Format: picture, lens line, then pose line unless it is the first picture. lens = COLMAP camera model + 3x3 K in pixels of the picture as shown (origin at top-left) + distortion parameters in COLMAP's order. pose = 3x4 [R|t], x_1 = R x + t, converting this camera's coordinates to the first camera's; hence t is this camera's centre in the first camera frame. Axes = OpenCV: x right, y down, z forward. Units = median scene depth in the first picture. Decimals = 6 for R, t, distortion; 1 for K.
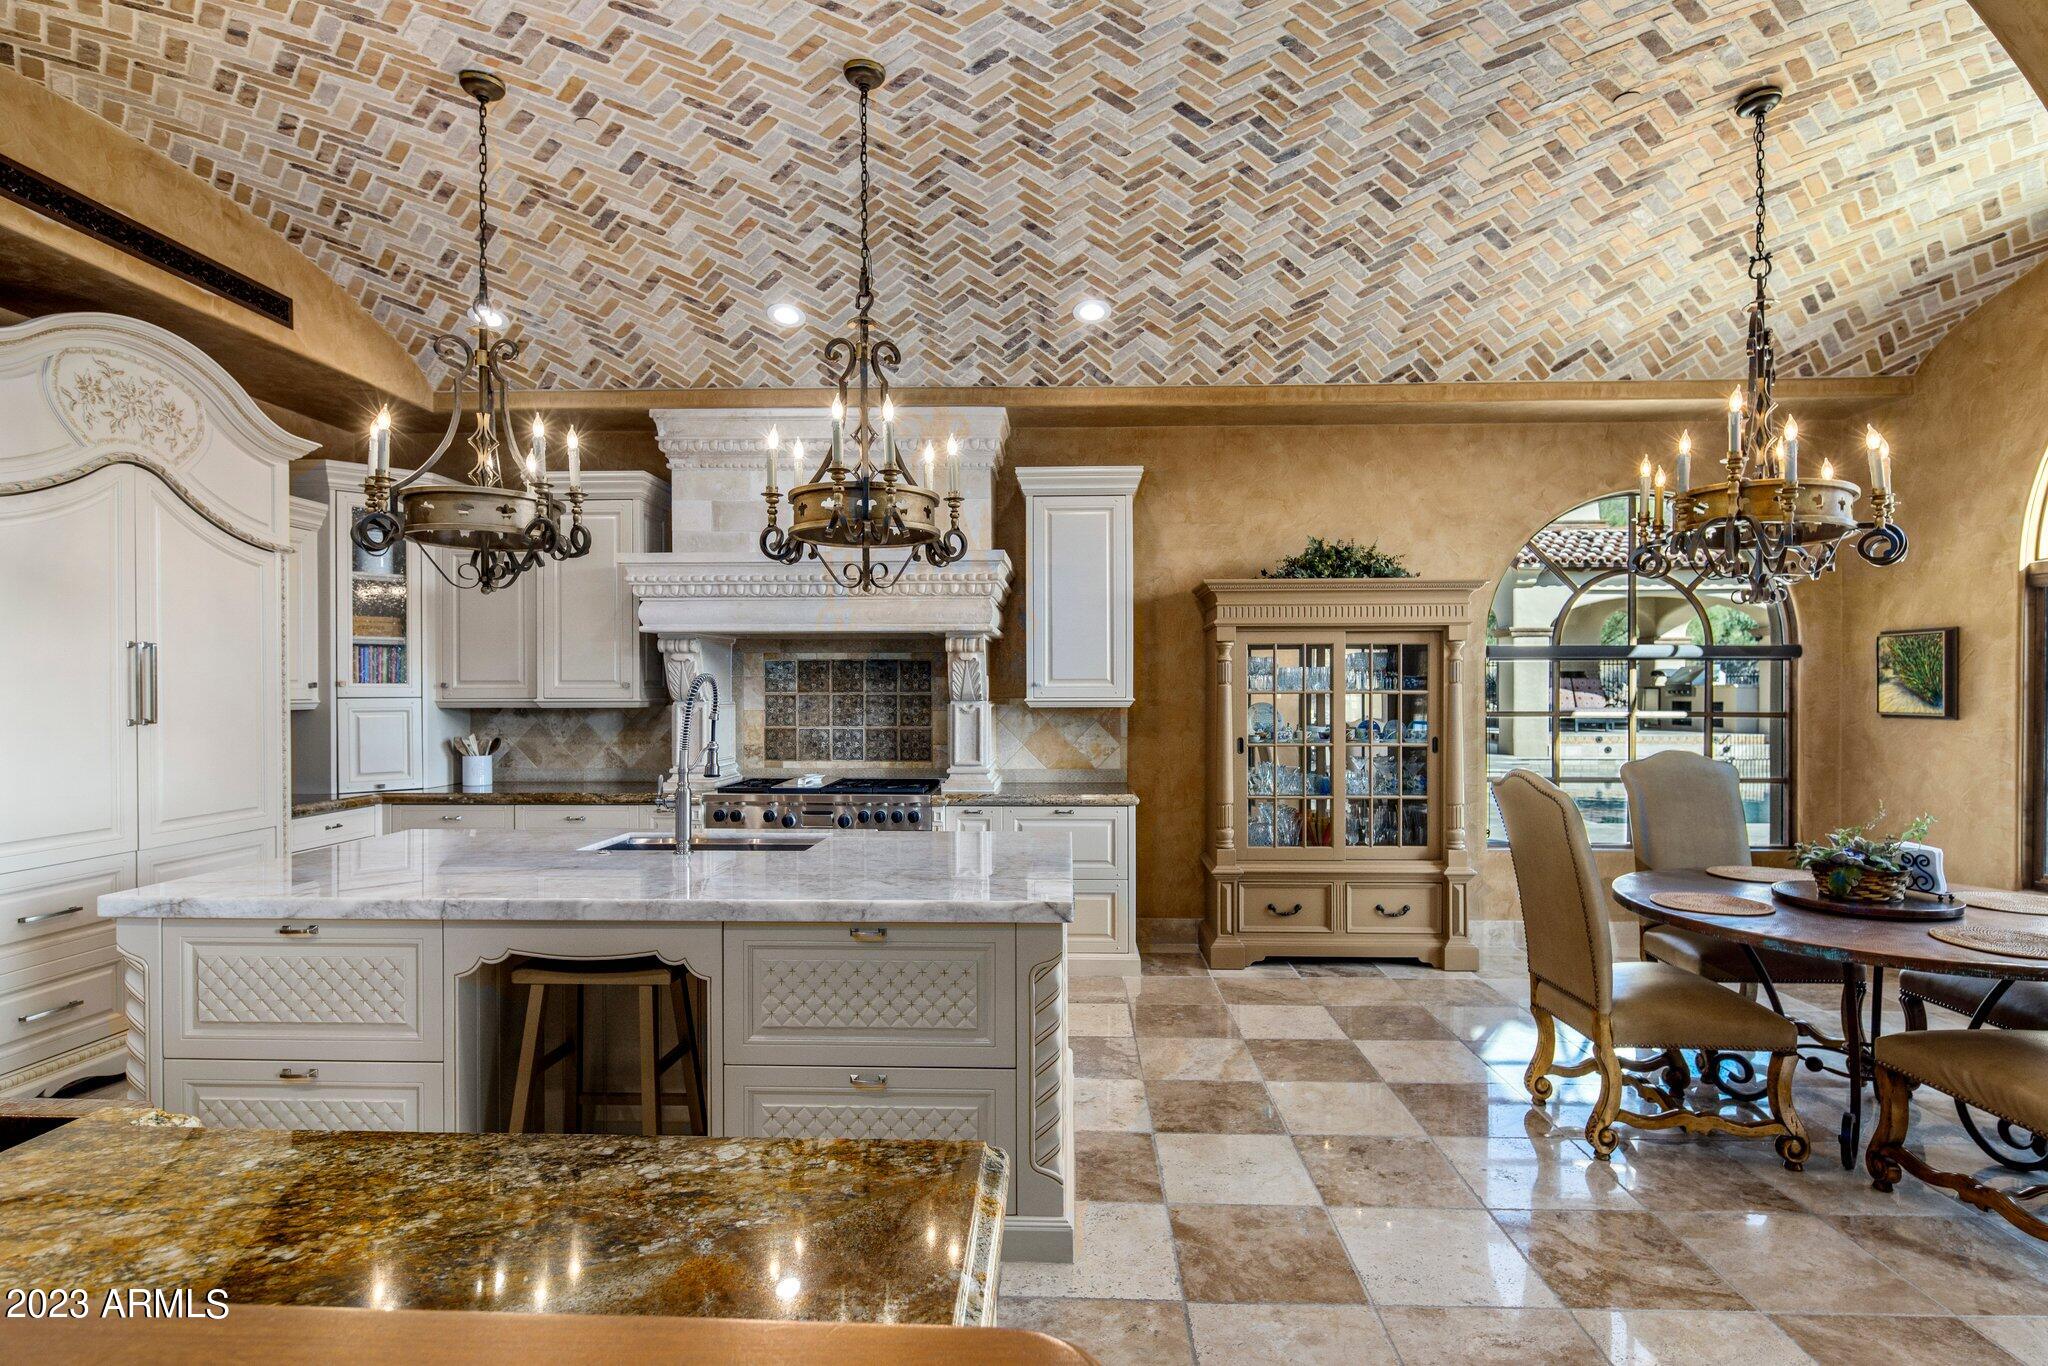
lens RADIAL K [[988.8, 0, 1033.2], [0, 988.8, 693.5], [0, 0, 1]] dist [0.003833, -0.004593]
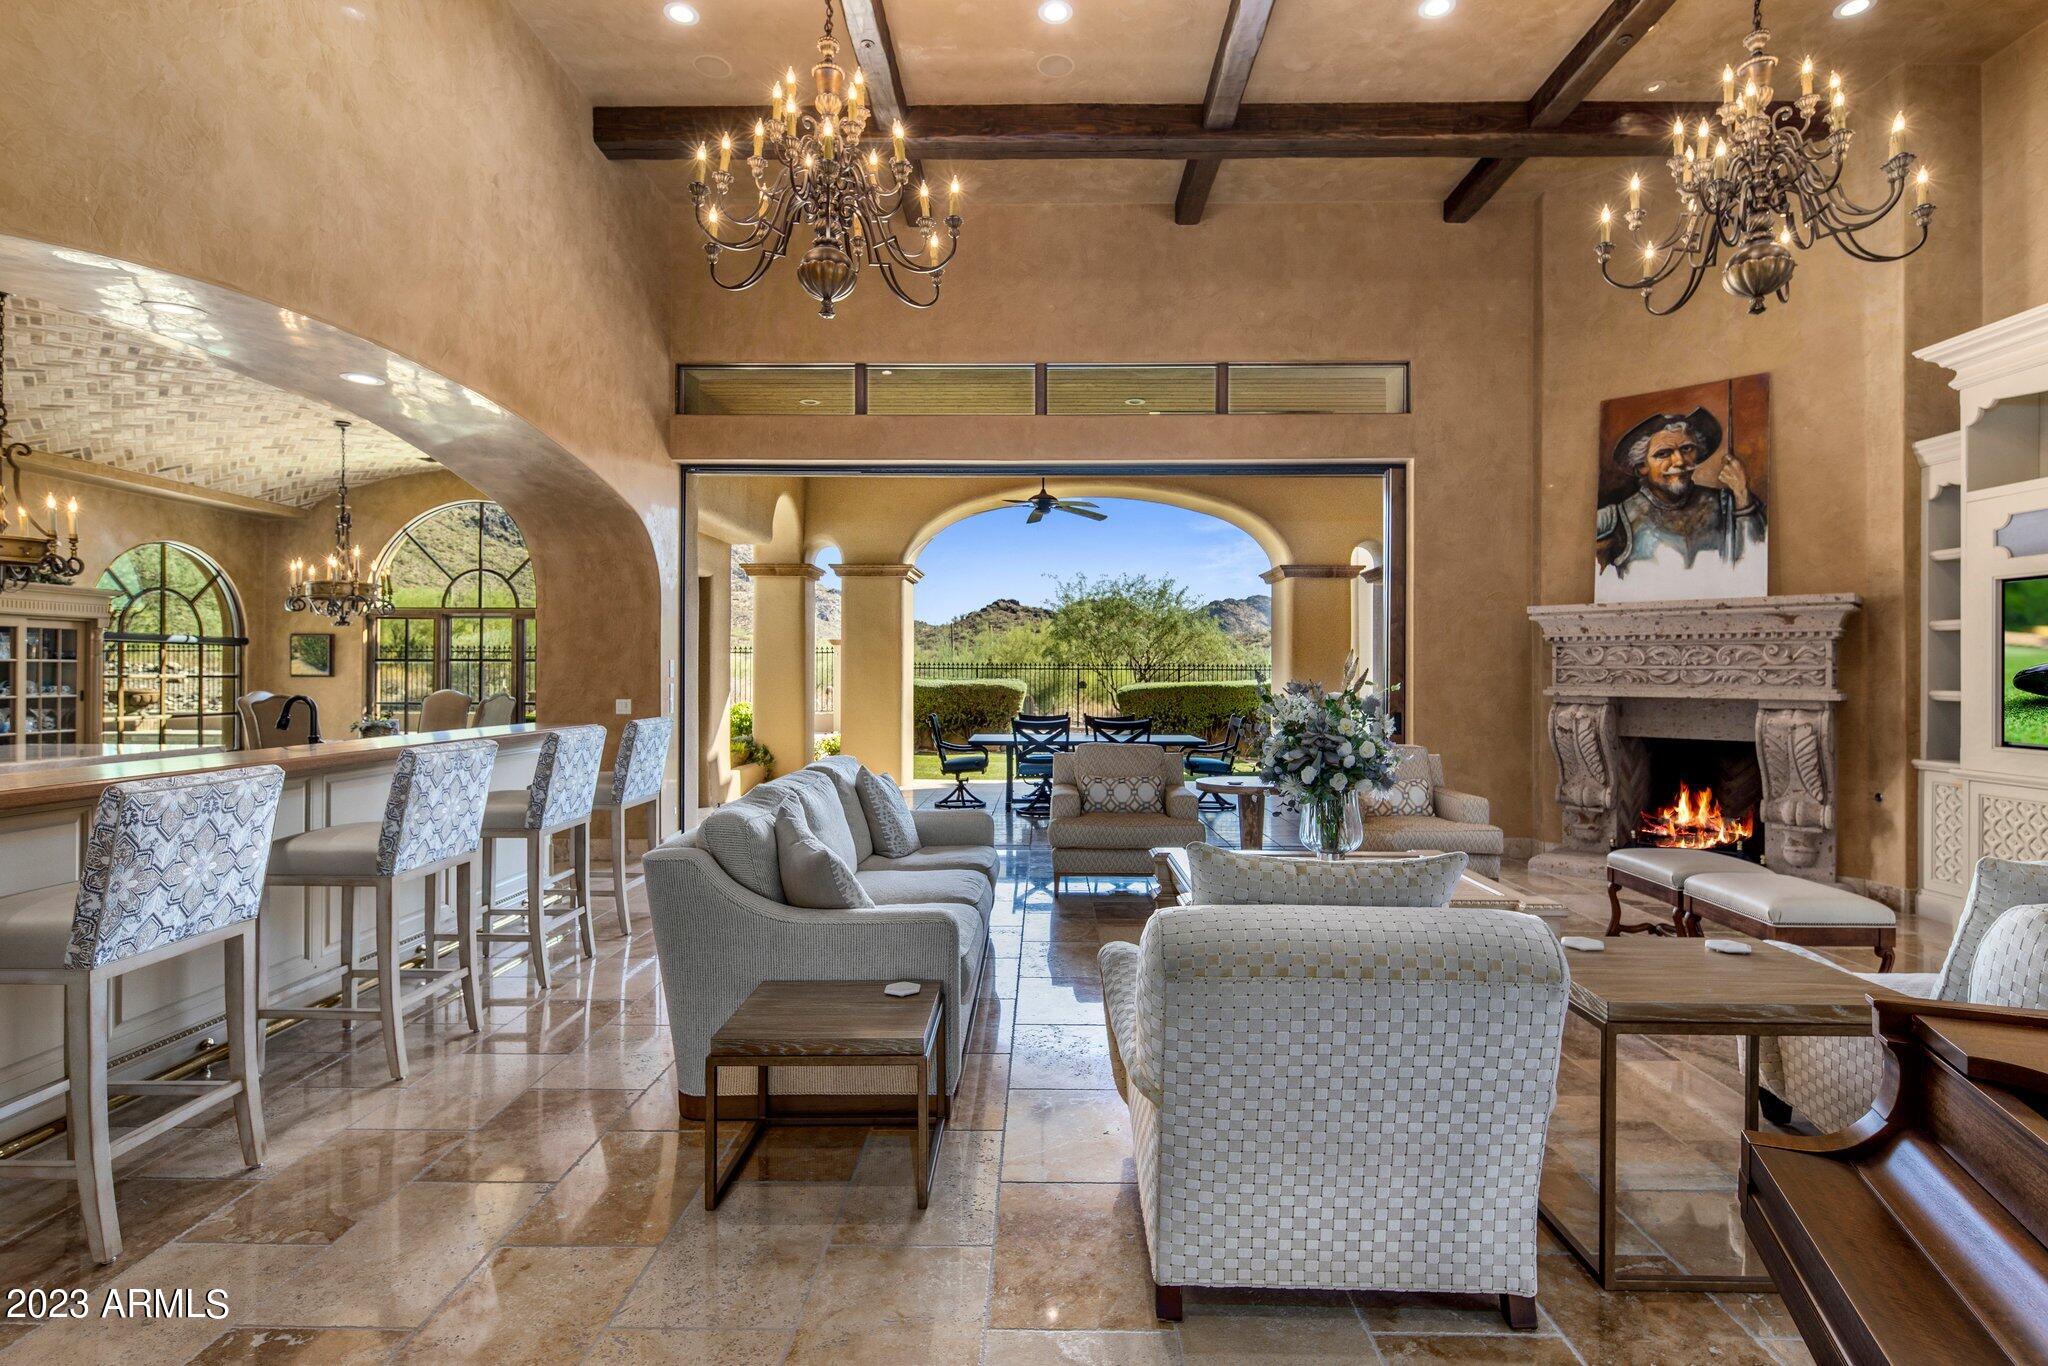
lens RADIAL K [[992.2, 0, 1028.4], [0, 992.2, 669.7], [0, 0, 1]] dist [0.003599, -0.001678]
pose [[-0.019711, 0.003376, 0.999800, -1.187361], [-0.000438, 0.999994, -0.003385, 0.016420], [-0.999806, -0.000505, -0.019710, -0.445056]]
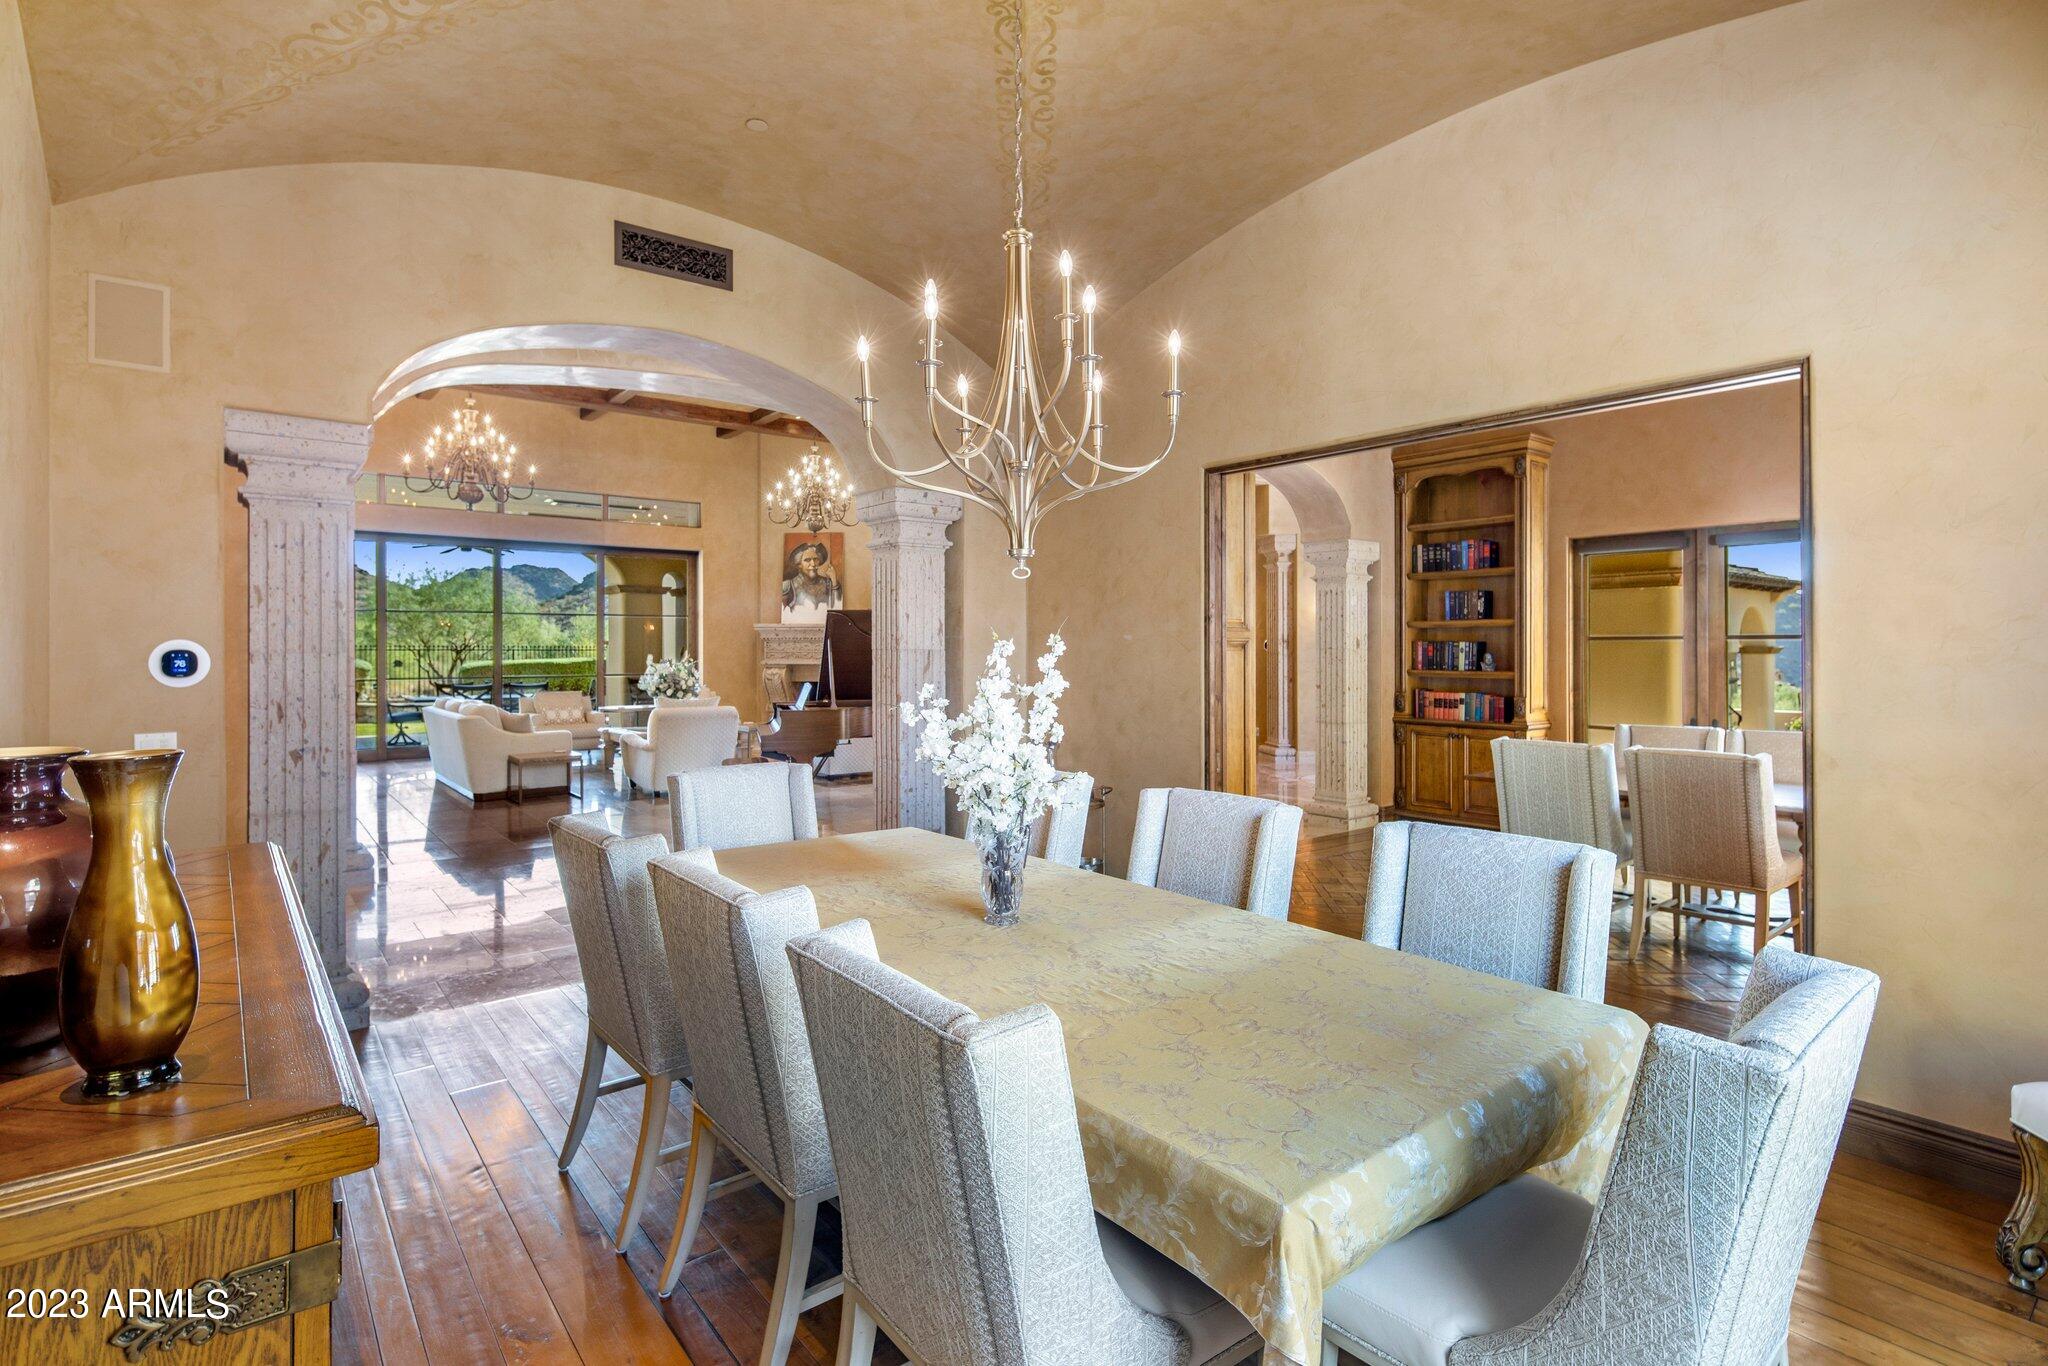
lens RADIAL K [[989.9, 0, 1020.4], [0, 989.9, 651.5], [0, 0, 1]] dist [0.000768, -0.000268]
pose [[-0.651627, -0.000533, 0.758539, -2.641384], [0.002604, 0.999992, 0.002939, 0.001706], [-0.758535, 0.003890, -0.651621, 0.185522]]
